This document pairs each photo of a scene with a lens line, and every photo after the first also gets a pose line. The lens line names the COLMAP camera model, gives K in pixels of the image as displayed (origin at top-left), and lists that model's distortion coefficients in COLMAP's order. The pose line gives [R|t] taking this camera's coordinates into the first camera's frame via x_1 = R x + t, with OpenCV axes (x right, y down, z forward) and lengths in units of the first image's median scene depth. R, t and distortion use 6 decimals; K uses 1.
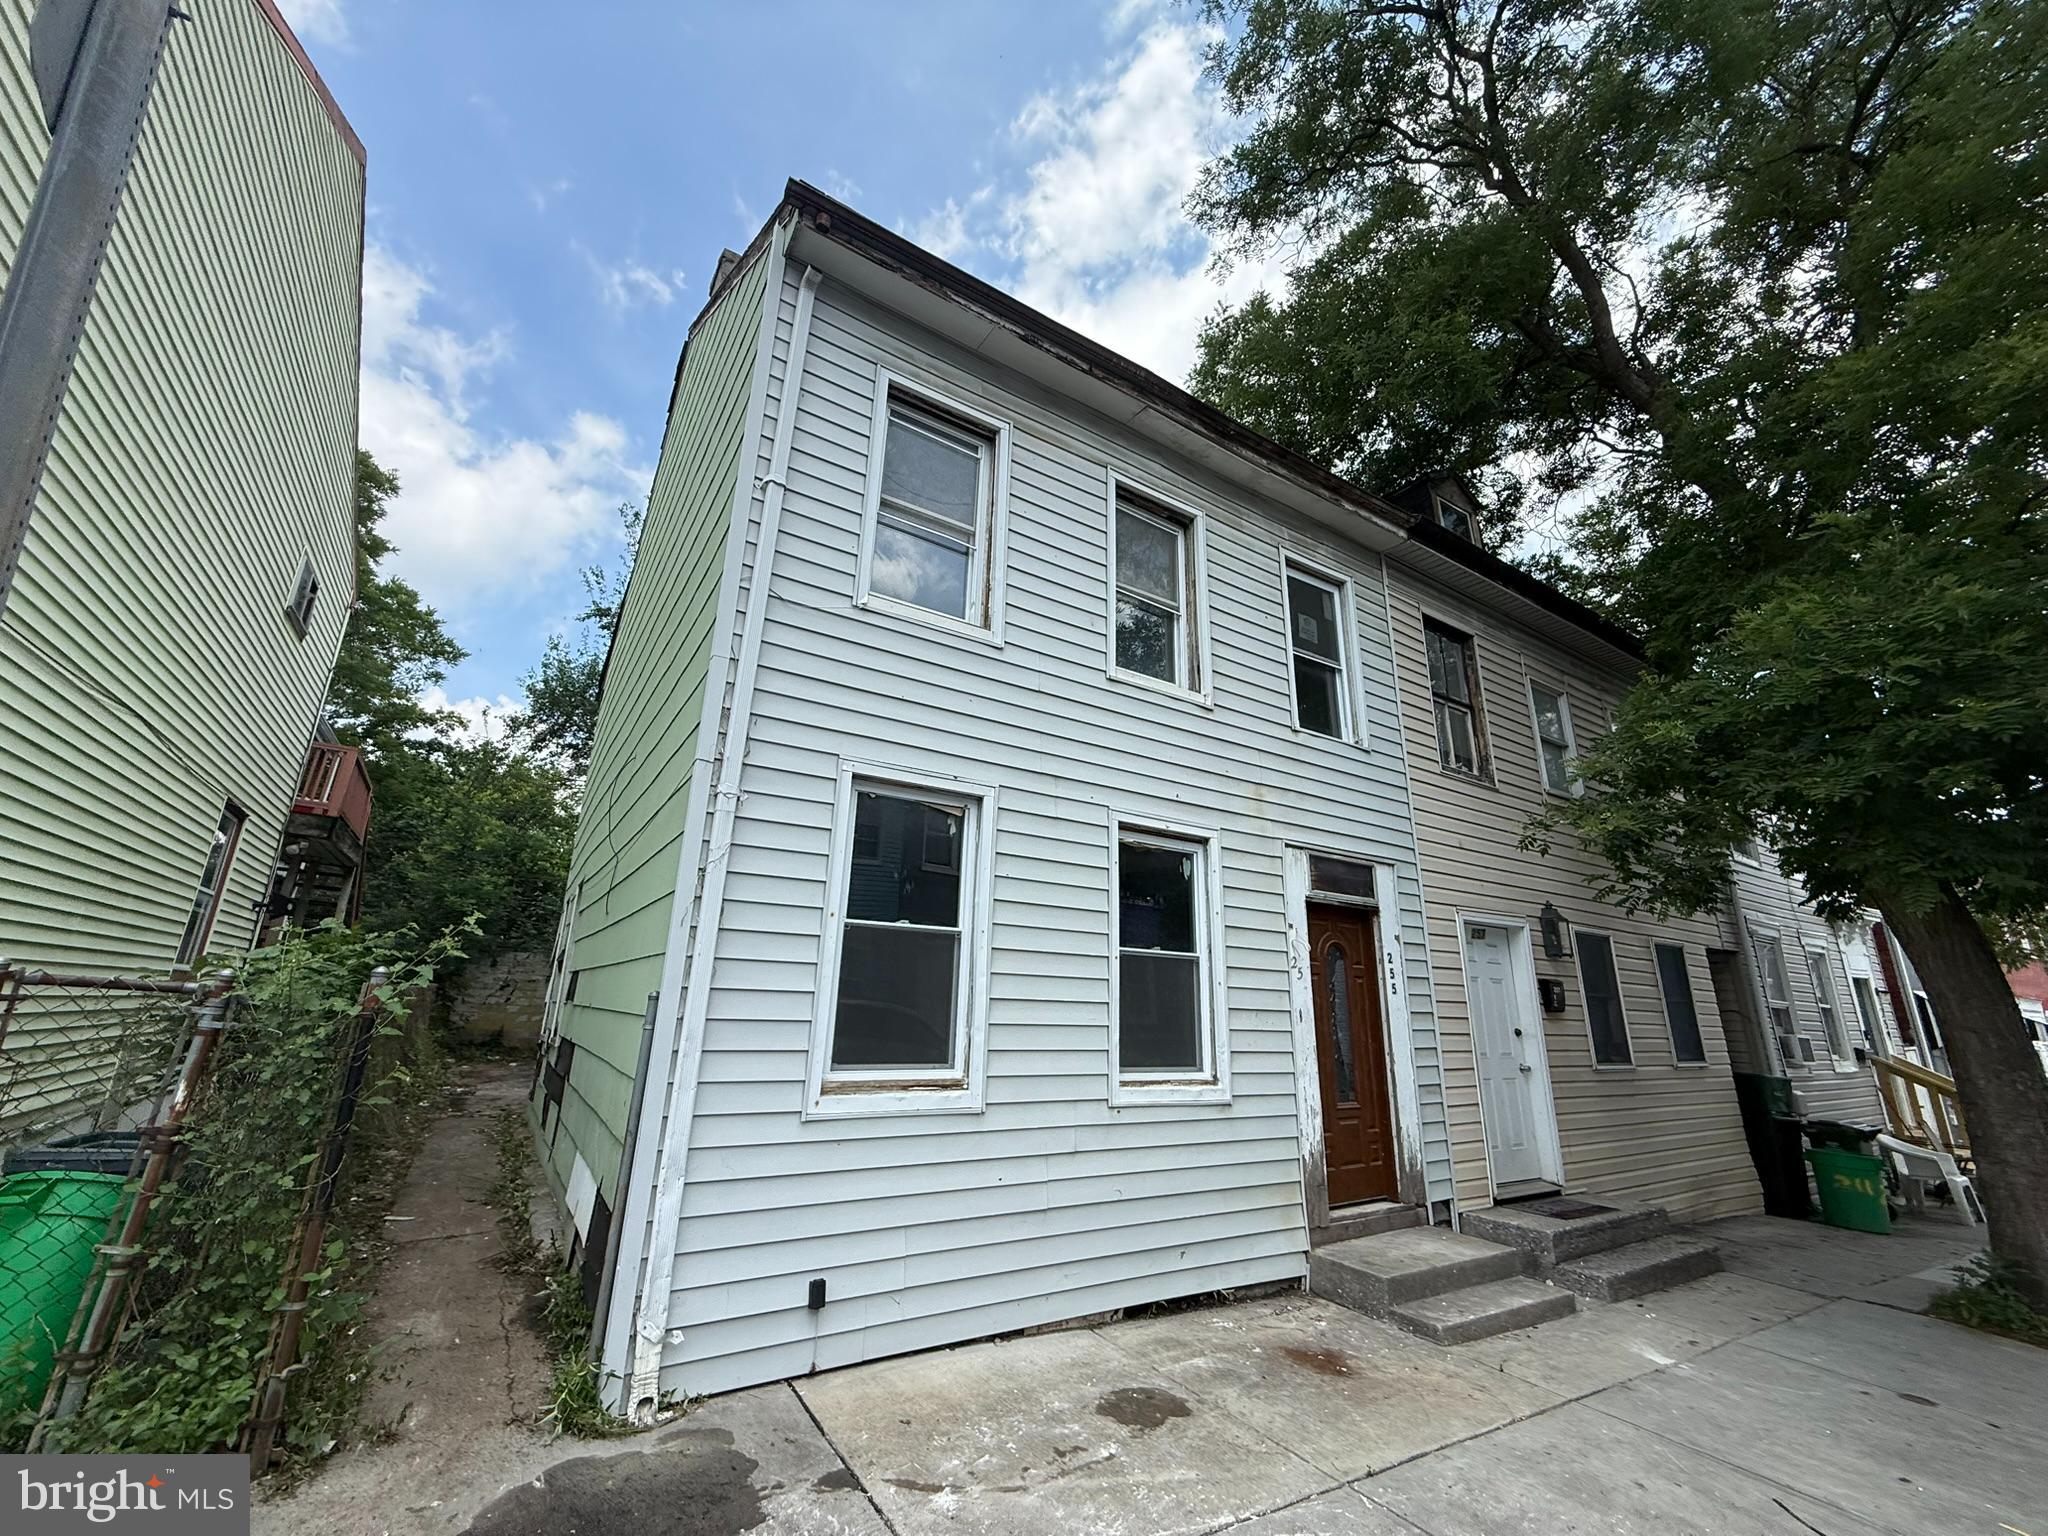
lens RADIAL K [[817.0, 0, 1008.5], [0, 817.0, 752.7], [0, 0, 1]] dist [0.000716, -0.000031]
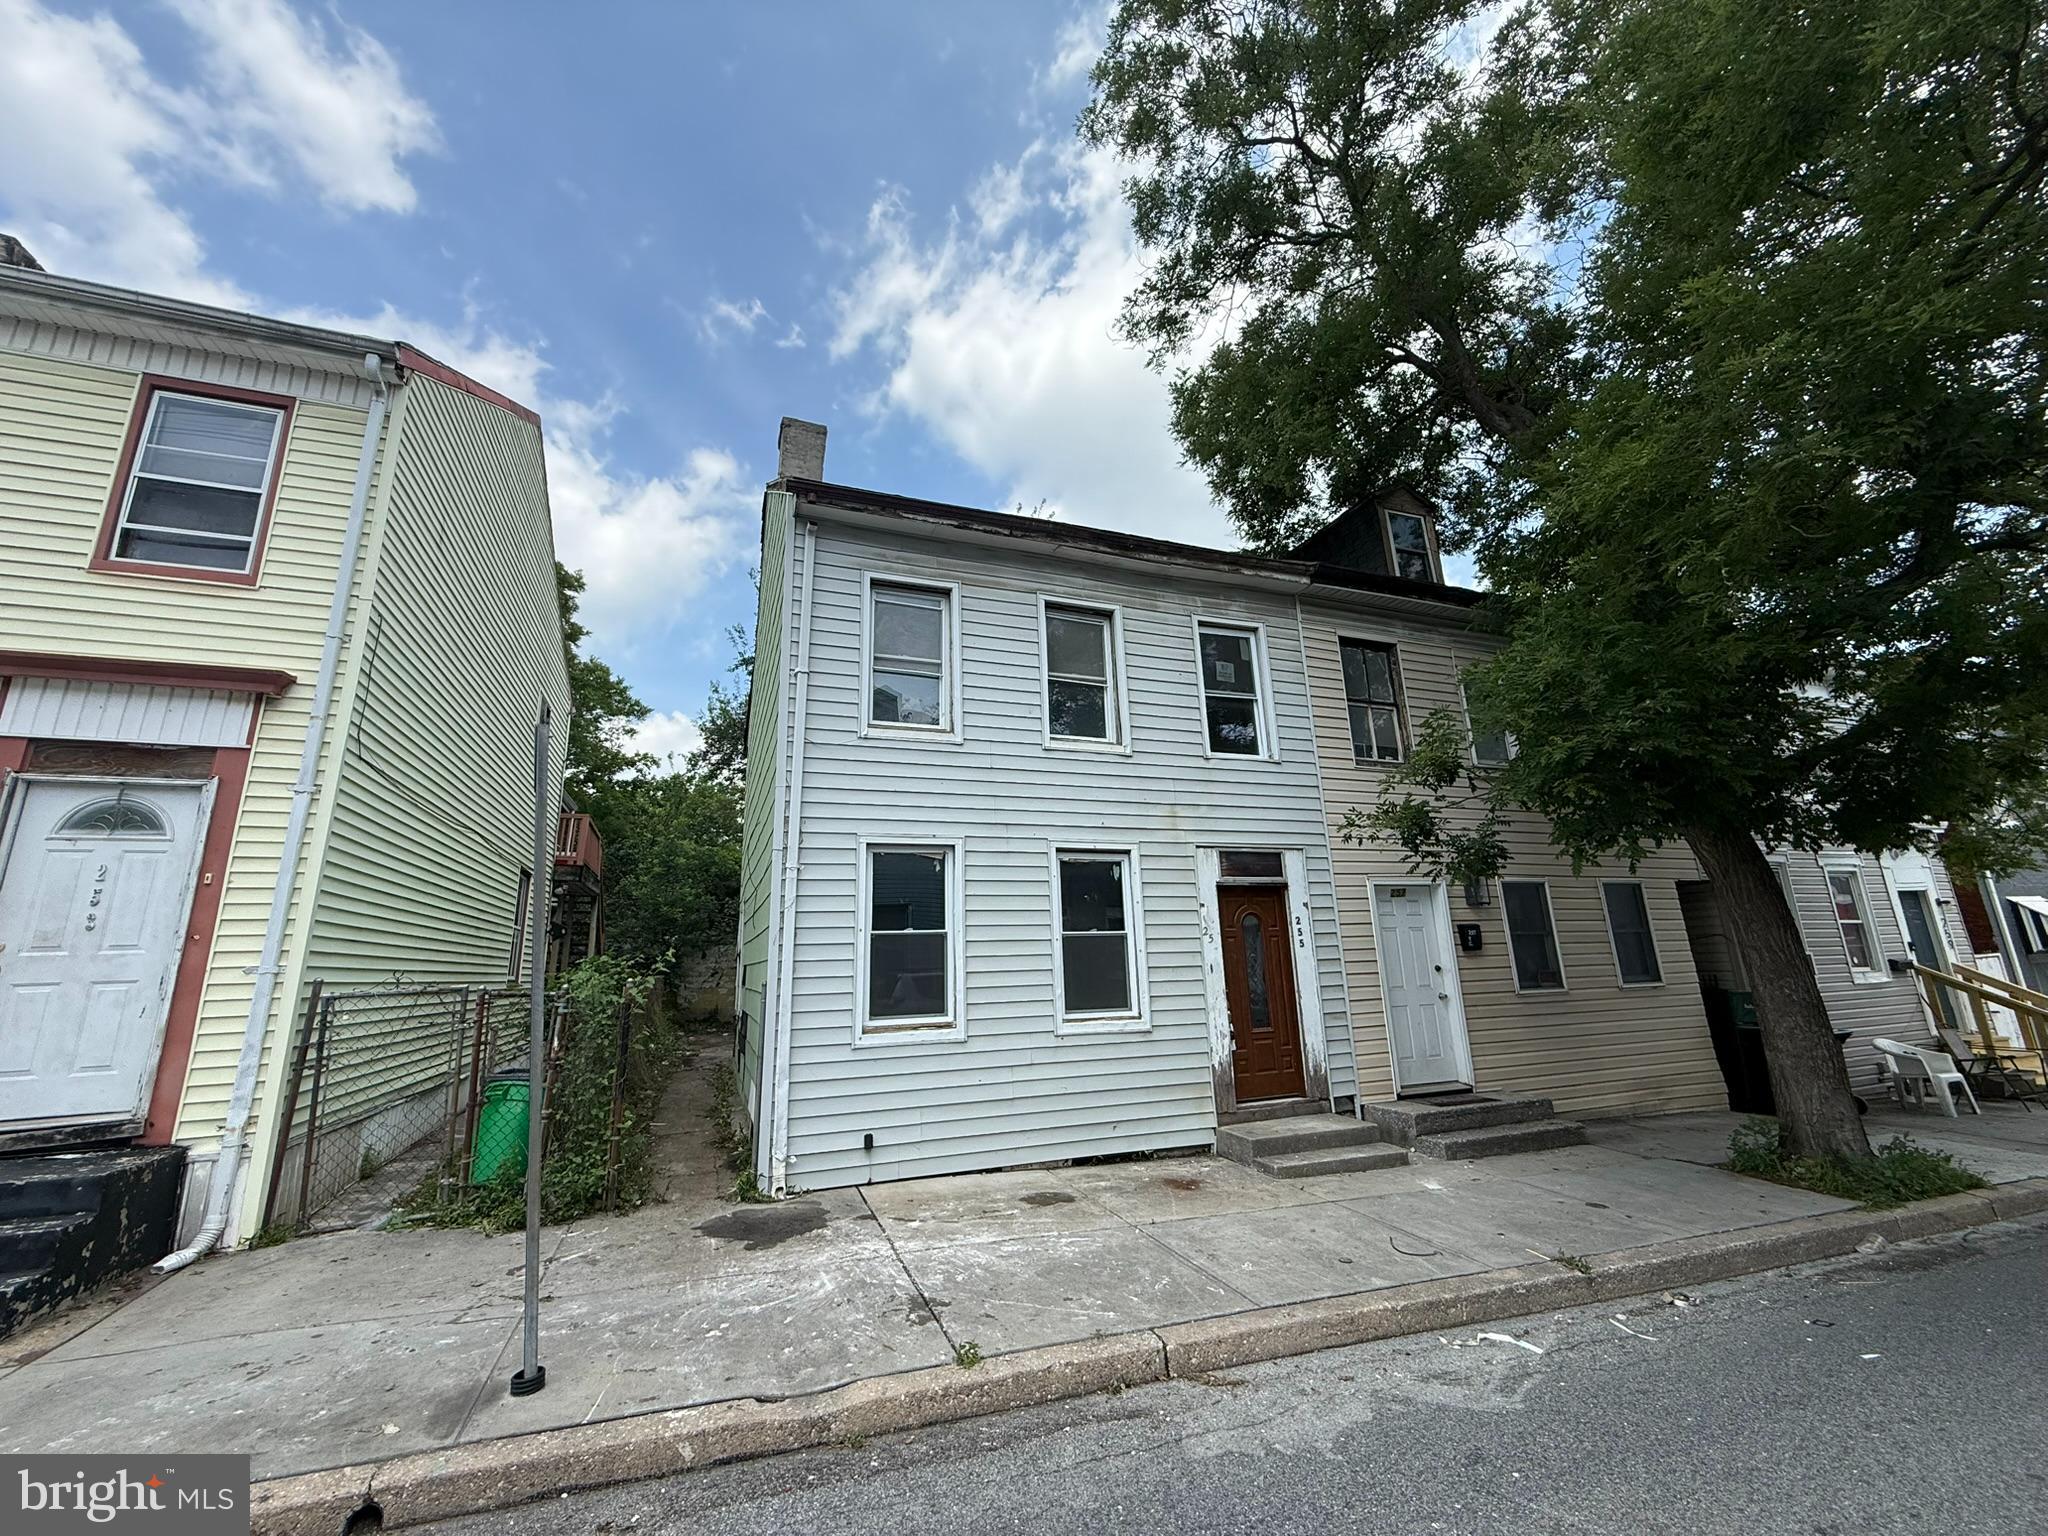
lens RADIAL K [[817.0, 0, 1003.9], [0, 817.0, 751.5], [0, 0, 1]] dist [0.000716, -0.000031]
pose [[0.975394, -0.110541, -0.190754, 0.351054], [0.118979, 0.992337, 0.033330, -0.152821], [0.185608, -0.055206, 0.981072, -0.470582]]
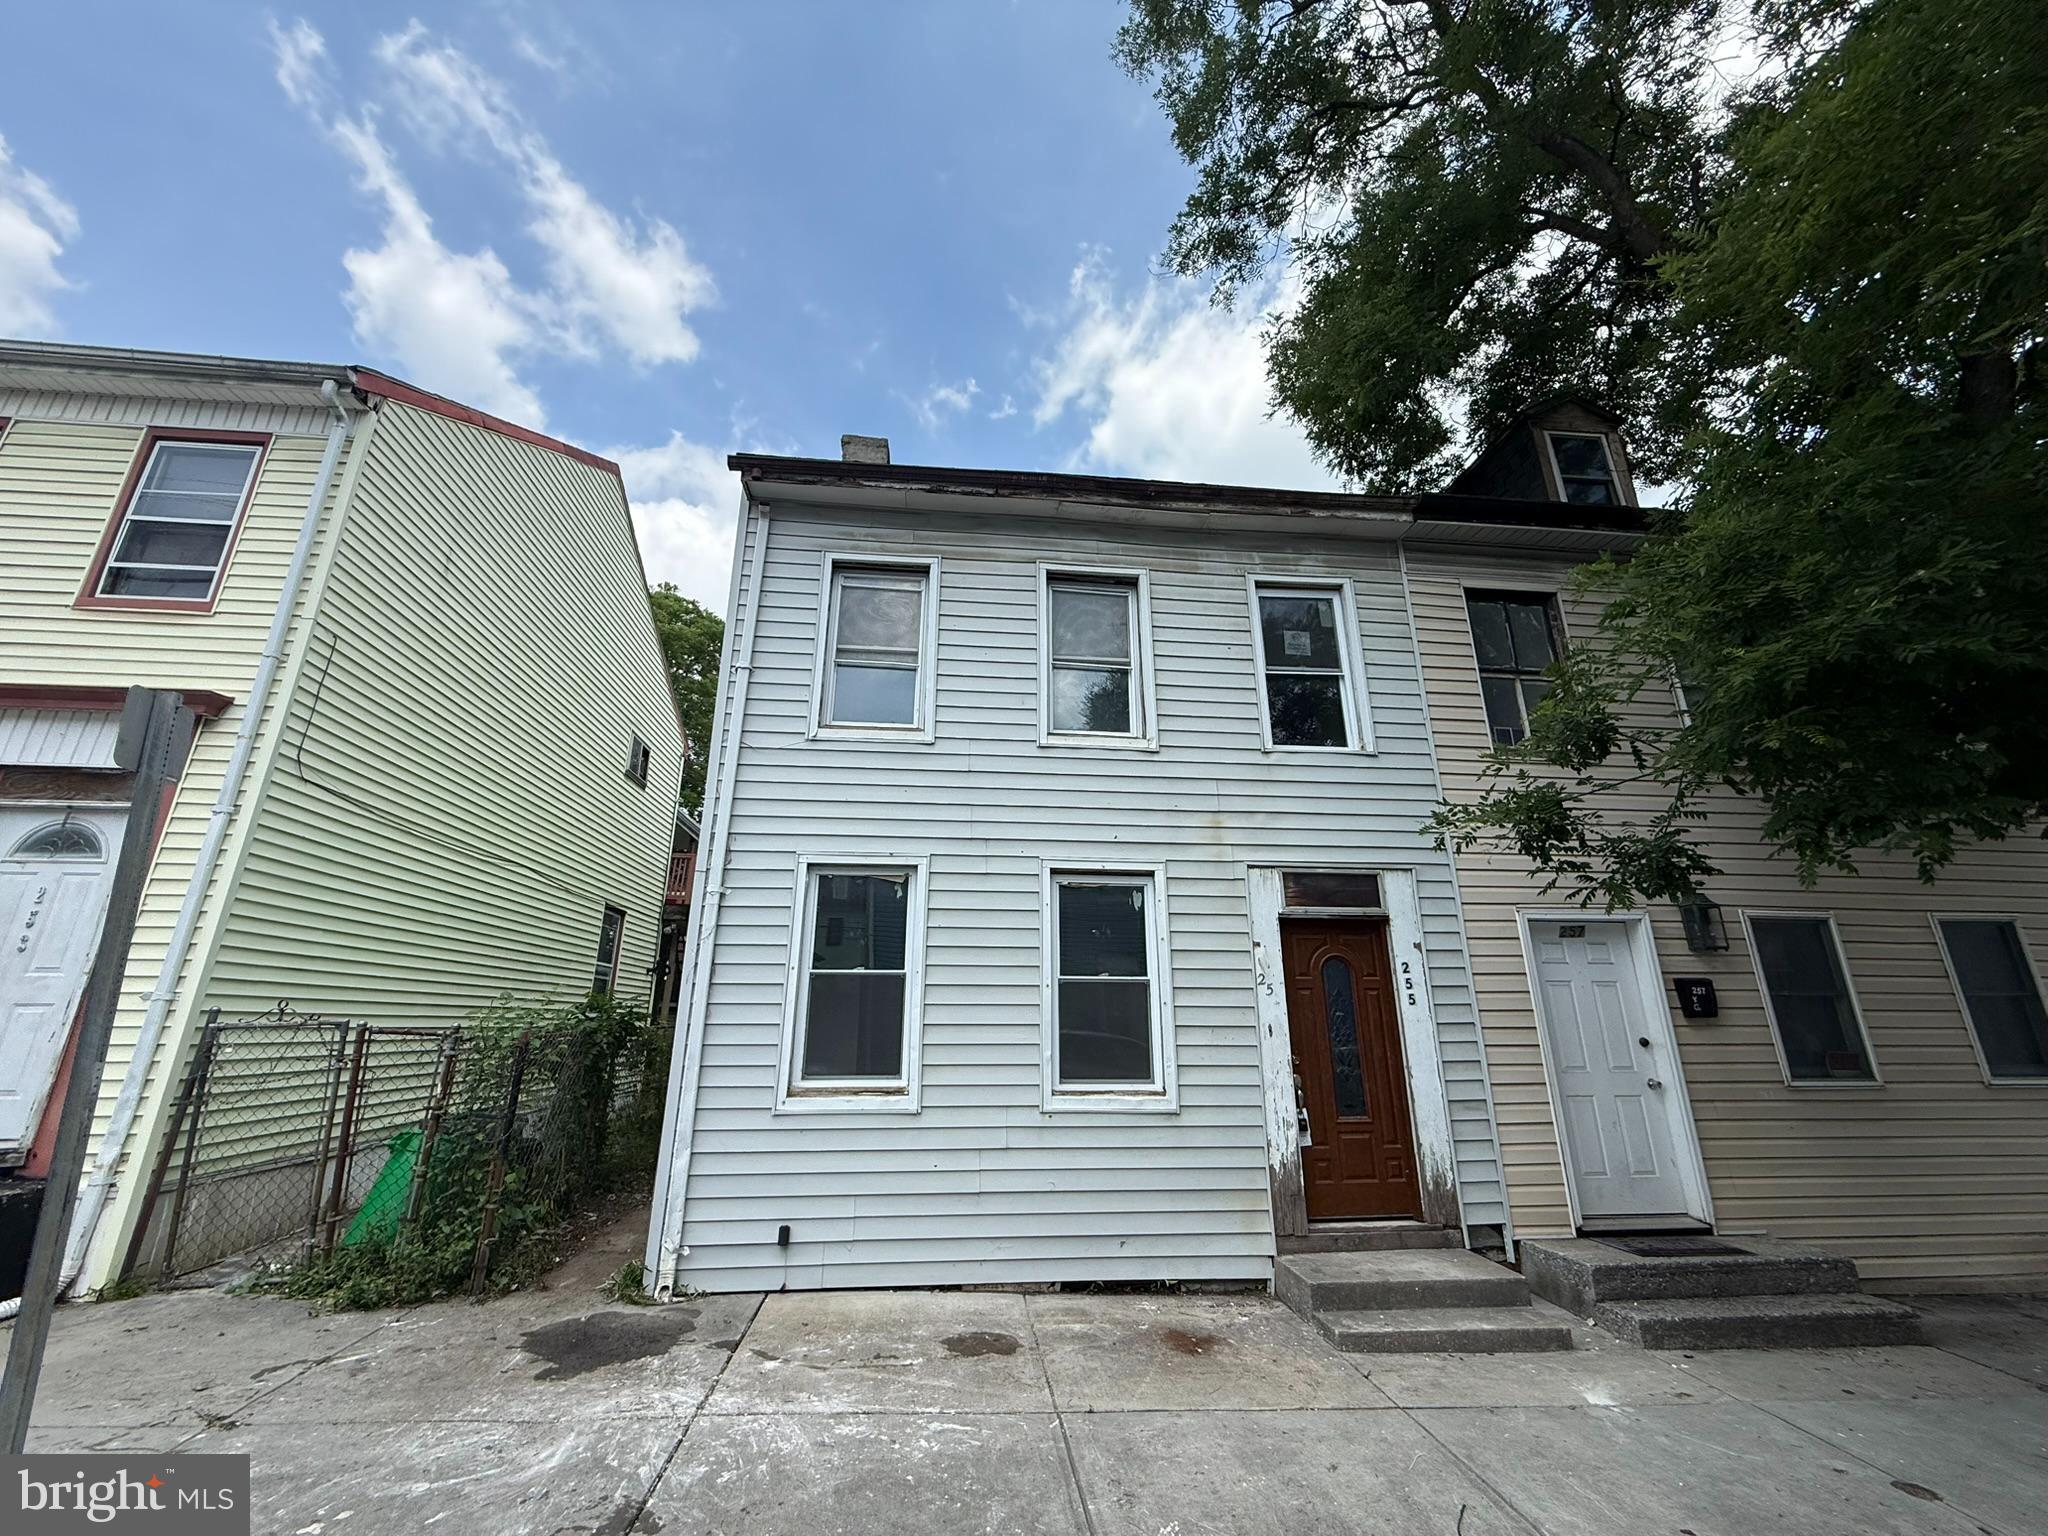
lens RADIAL K [[817.0, 0, 1011.1], [0, 817.0, 746.6], [0, 0, 1]] dist [0.000716, -0.000031]
pose [[0.893217, -0.167353, -0.417320, 0.615493], [0.156775, 0.985824, -0.059779, -0.028237], [0.421409, -0.012029, 0.906791, -0.091249]]
